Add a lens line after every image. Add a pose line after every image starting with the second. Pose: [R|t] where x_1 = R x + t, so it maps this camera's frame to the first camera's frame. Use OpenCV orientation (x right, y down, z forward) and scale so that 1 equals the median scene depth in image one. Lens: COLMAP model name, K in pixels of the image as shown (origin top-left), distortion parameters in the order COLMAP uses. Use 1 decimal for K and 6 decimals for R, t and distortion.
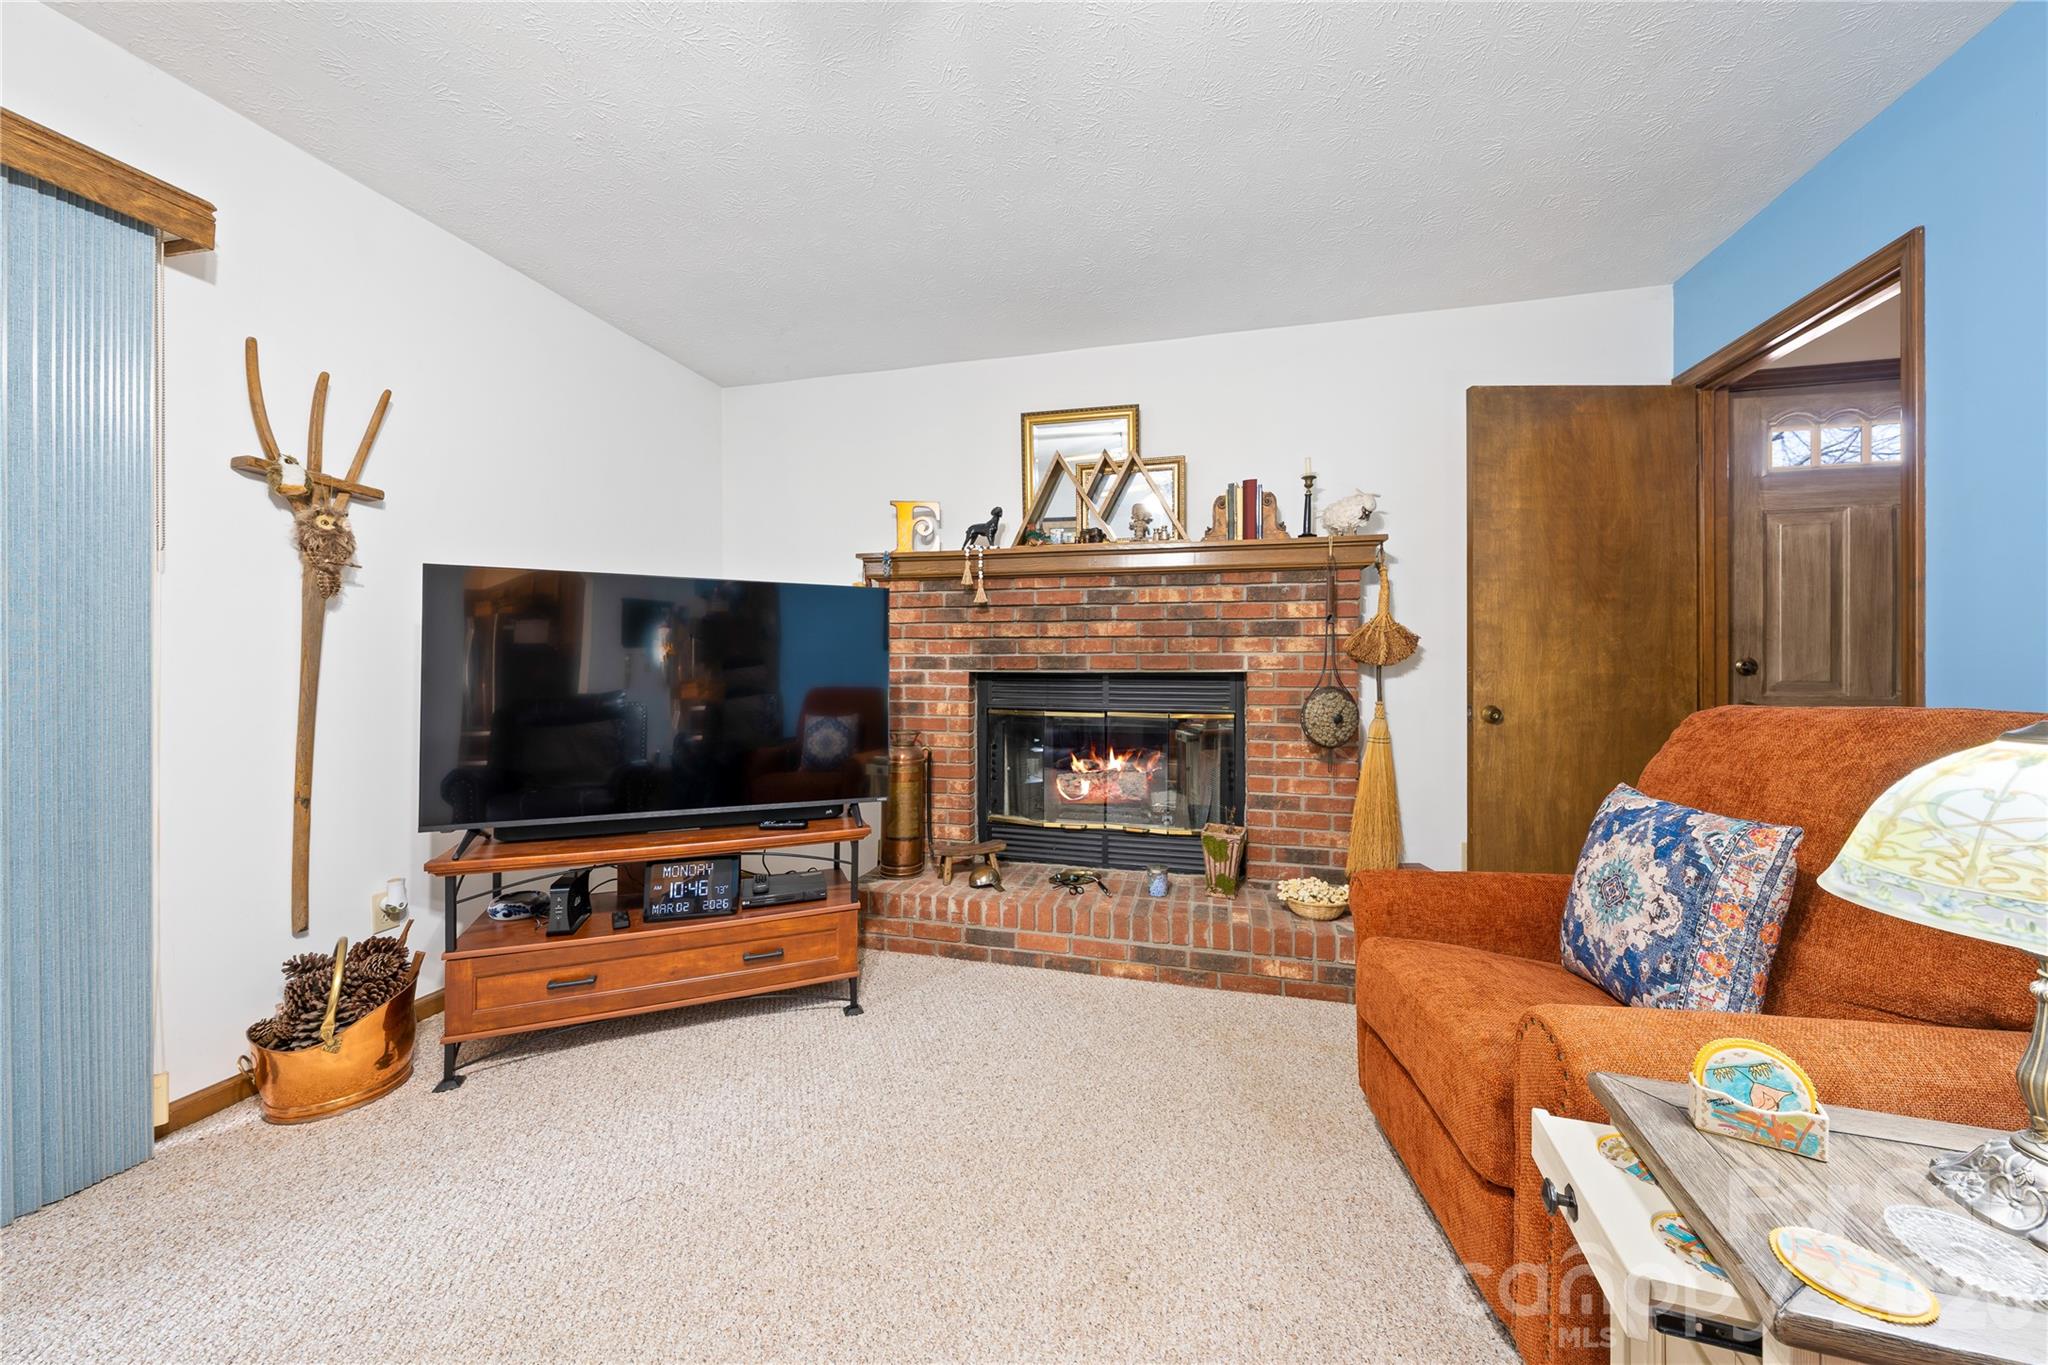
lens RADIAL K [[707.8, 0, 1032.5], [0, 707.8, 660.2], [0, 0, 1]] dist [-0.000512, -0.000018]
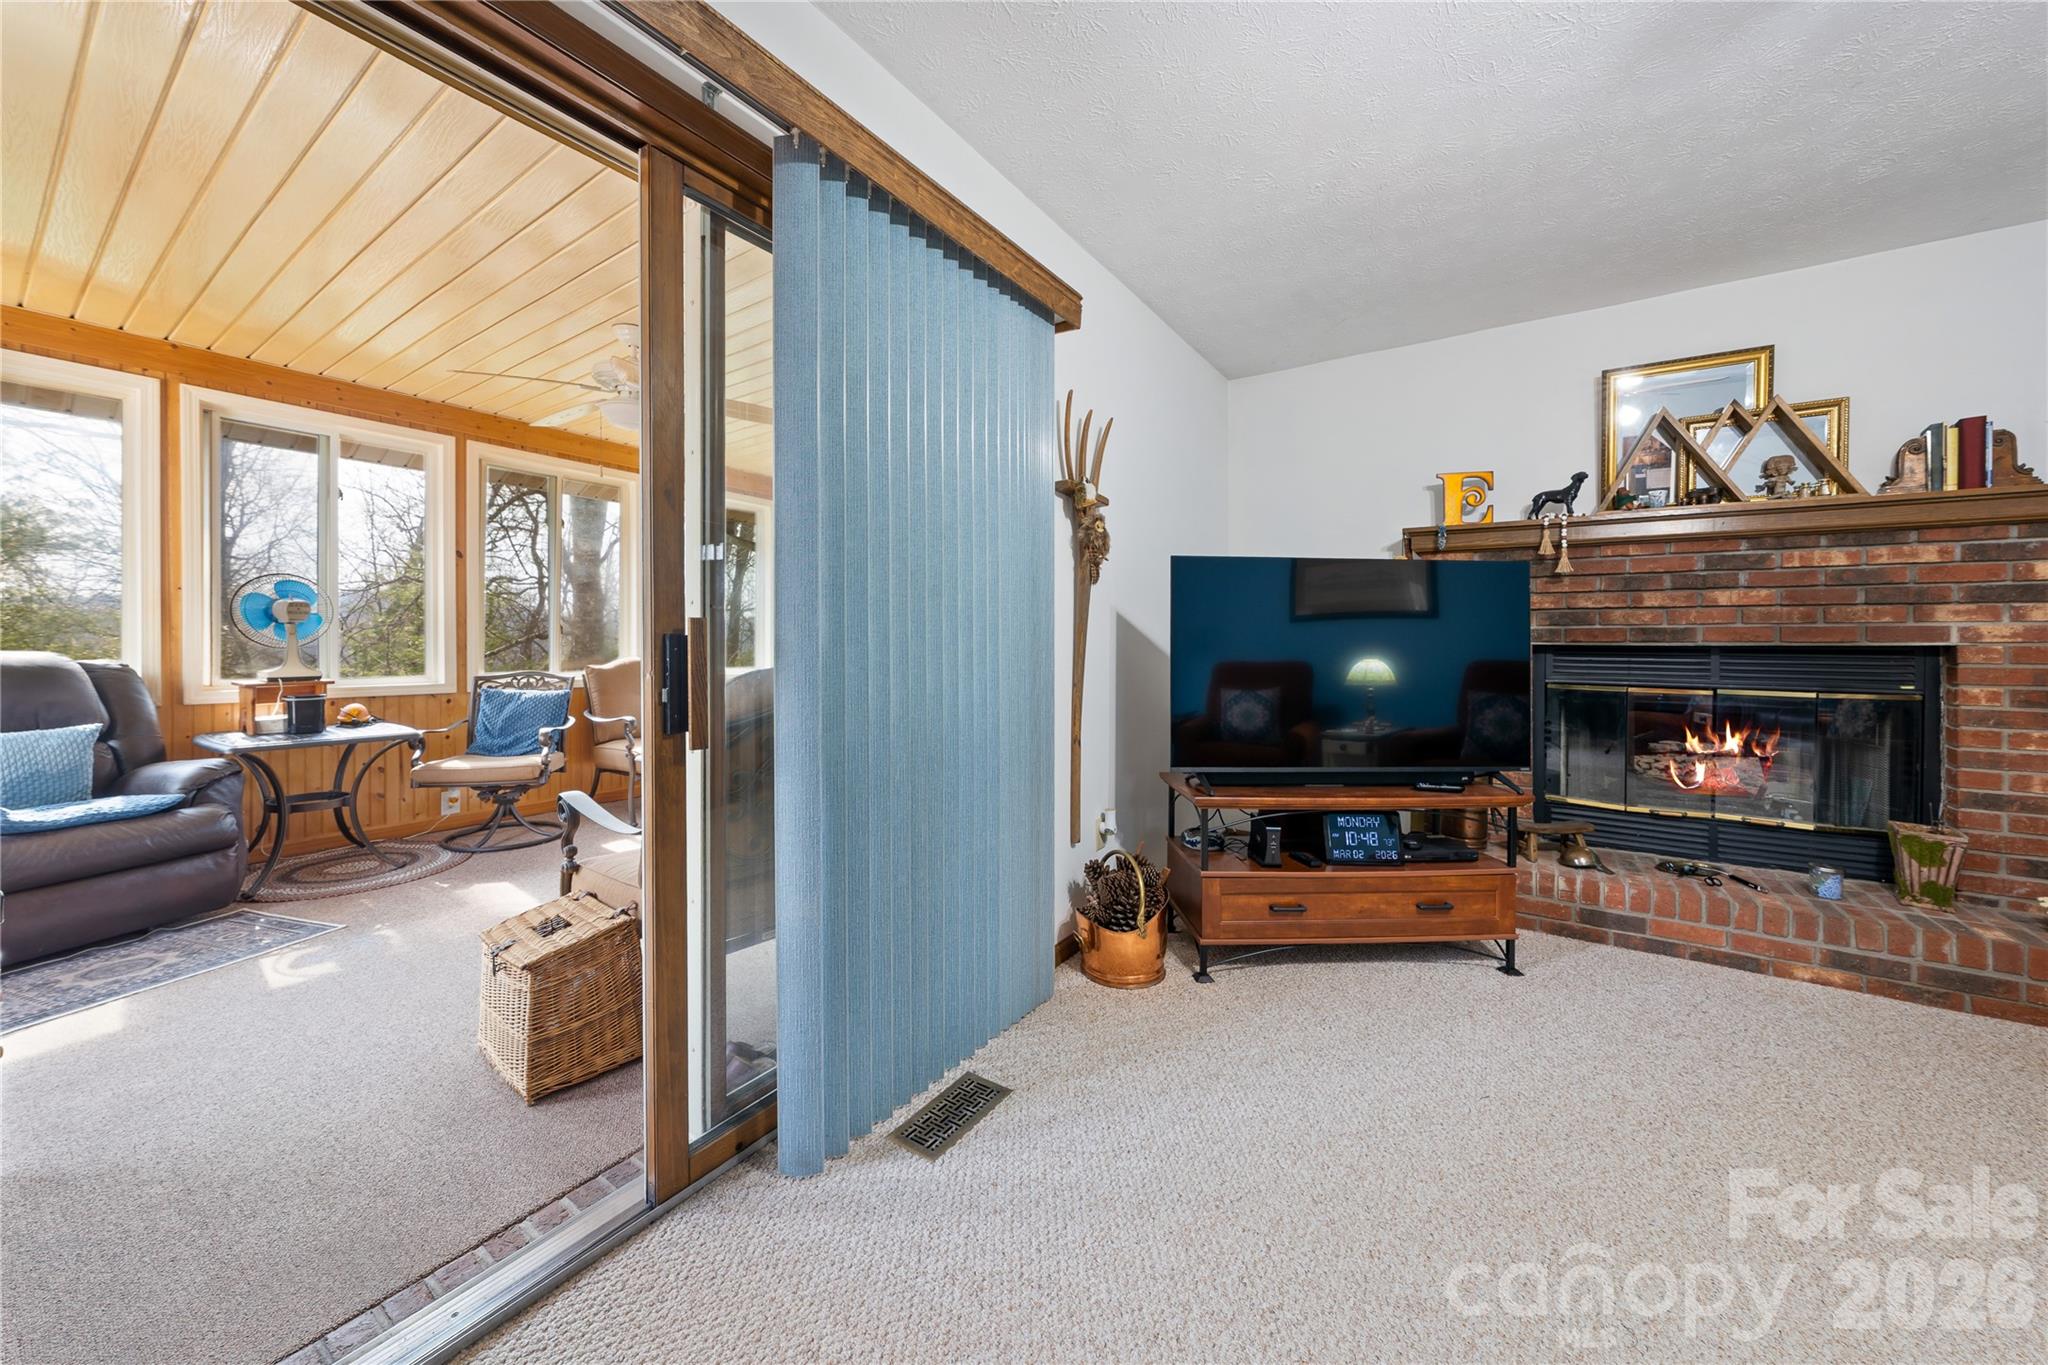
lens RADIAL K [[734.2, 0, 1032.0], [0, 734.2, 637.5], [0, 0, 1]] dist [-0.000701, 0.000108]
pose [[0.941572, -0.000074, -0.336813, -0.460205], [0.001300, 0.999993, 0.003413, 0.002906], [0.336811, -0.003651, 0.941565, -0.201846]]
